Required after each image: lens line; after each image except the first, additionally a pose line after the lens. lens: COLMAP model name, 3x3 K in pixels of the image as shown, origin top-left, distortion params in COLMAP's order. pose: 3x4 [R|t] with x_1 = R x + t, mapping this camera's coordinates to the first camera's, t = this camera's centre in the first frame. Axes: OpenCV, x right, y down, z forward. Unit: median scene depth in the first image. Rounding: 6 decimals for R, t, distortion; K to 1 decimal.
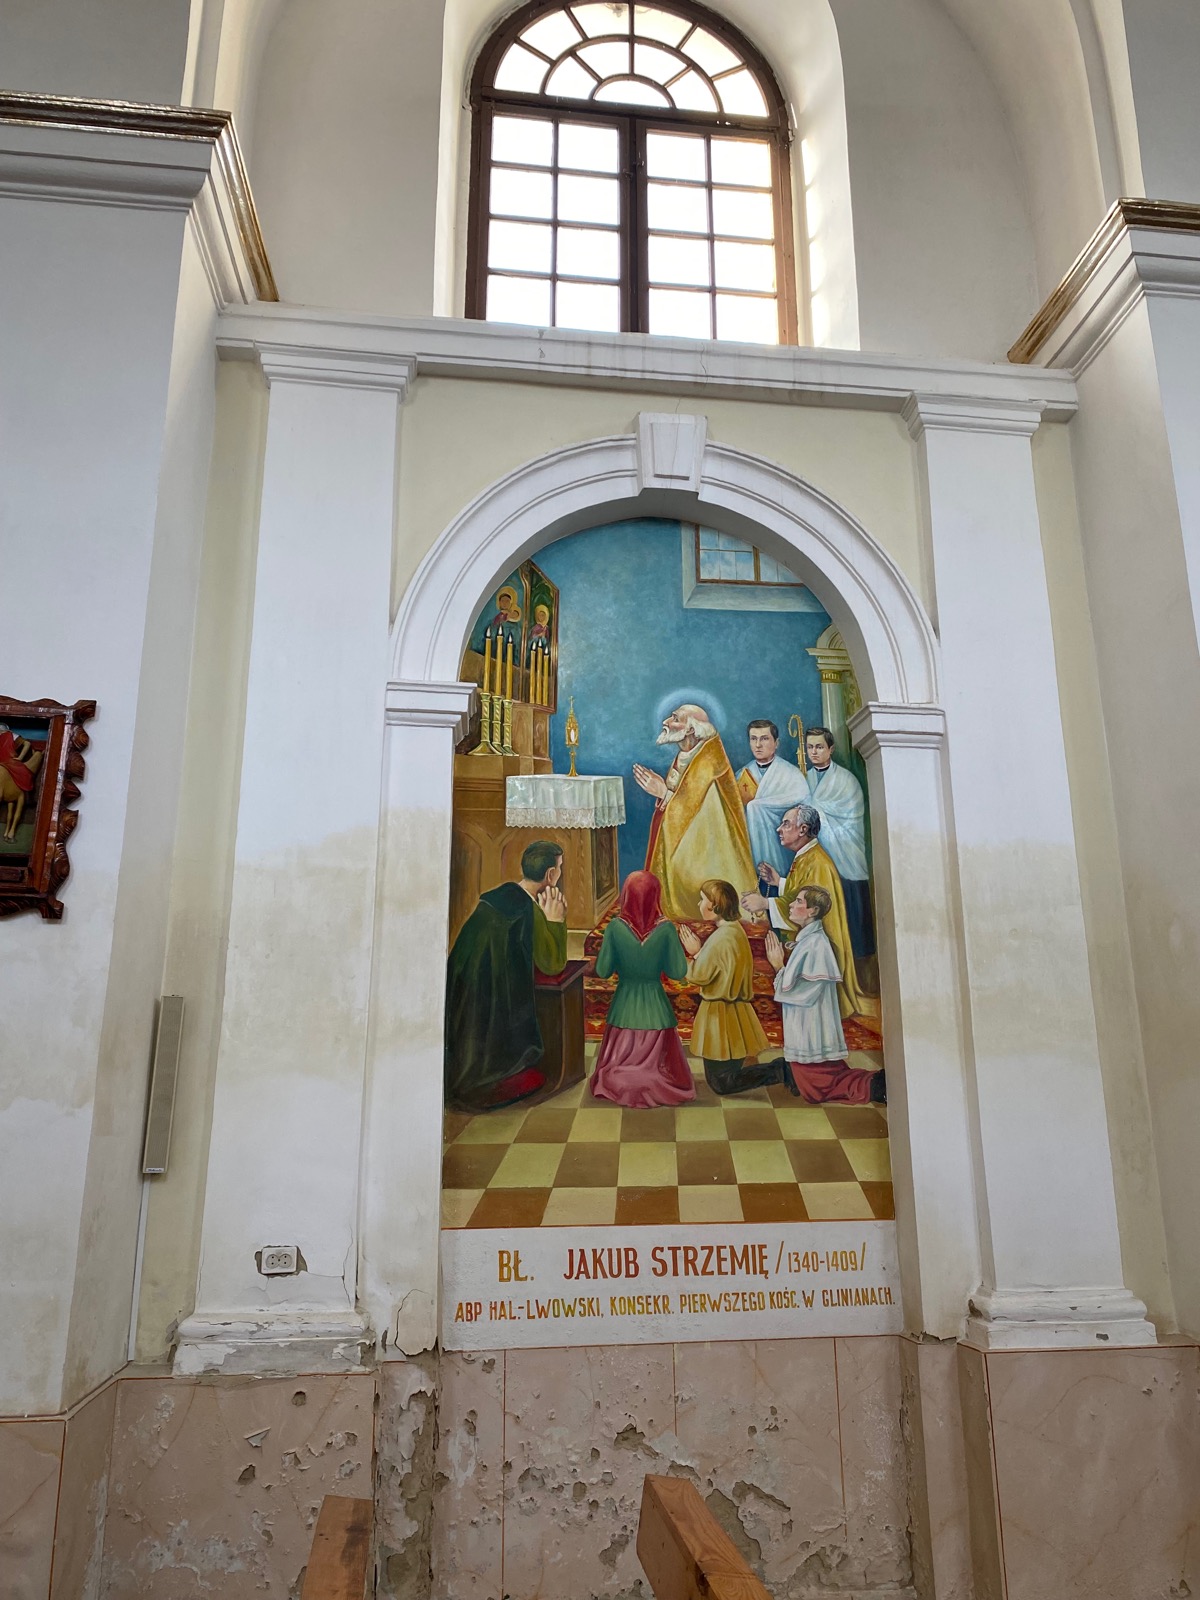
lens RADIAL K [[1193.2, 0, 591.7], [0, 1193.2, 805.5], [0, 0, 1]] dist [0.043420, -0.056068]
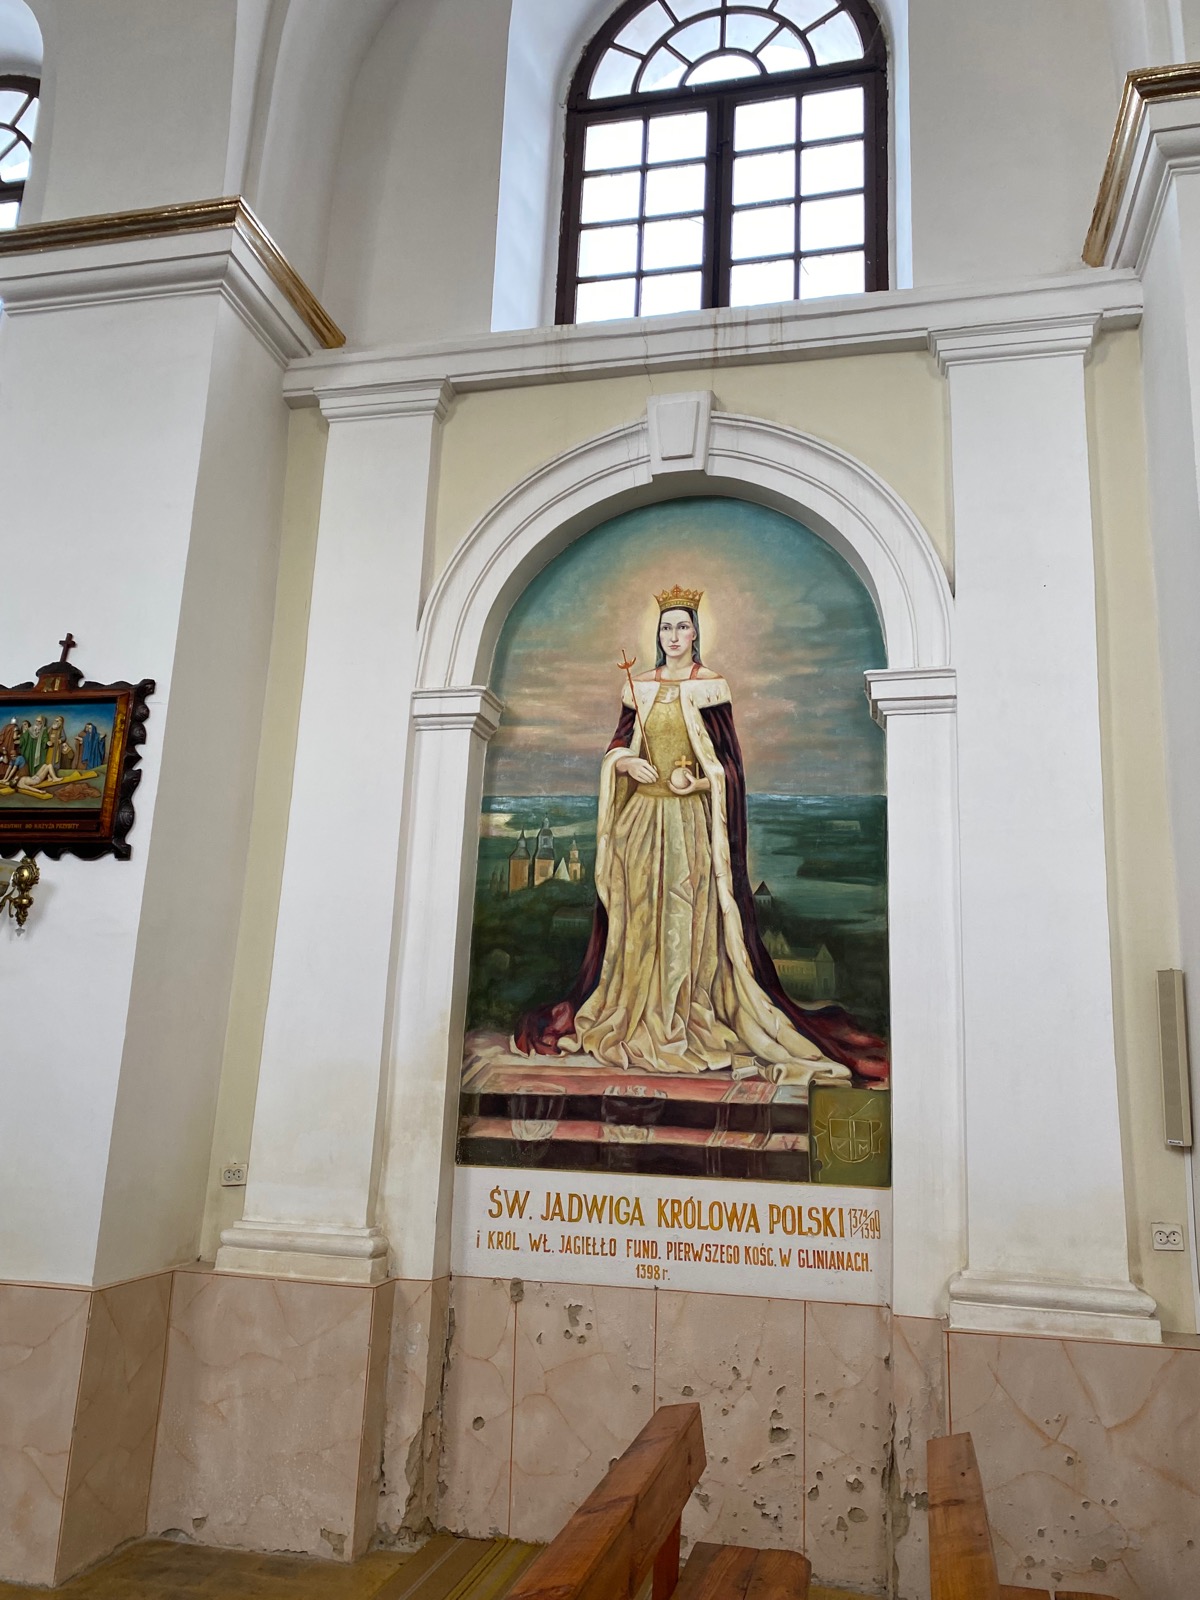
lens RADIAL K [[1148.5, 0, 600.0], [0, 1148.5, 800.0], [0, 0, 1]] dist [0.008169, 0.077325]
pose [[0.946640, -0.043574, -0.319333, 0.231791], [0.049018, 0.998757, 0.009025, 0.006820], [0.318543, -0.024196, 0.947600, 0.026030]]
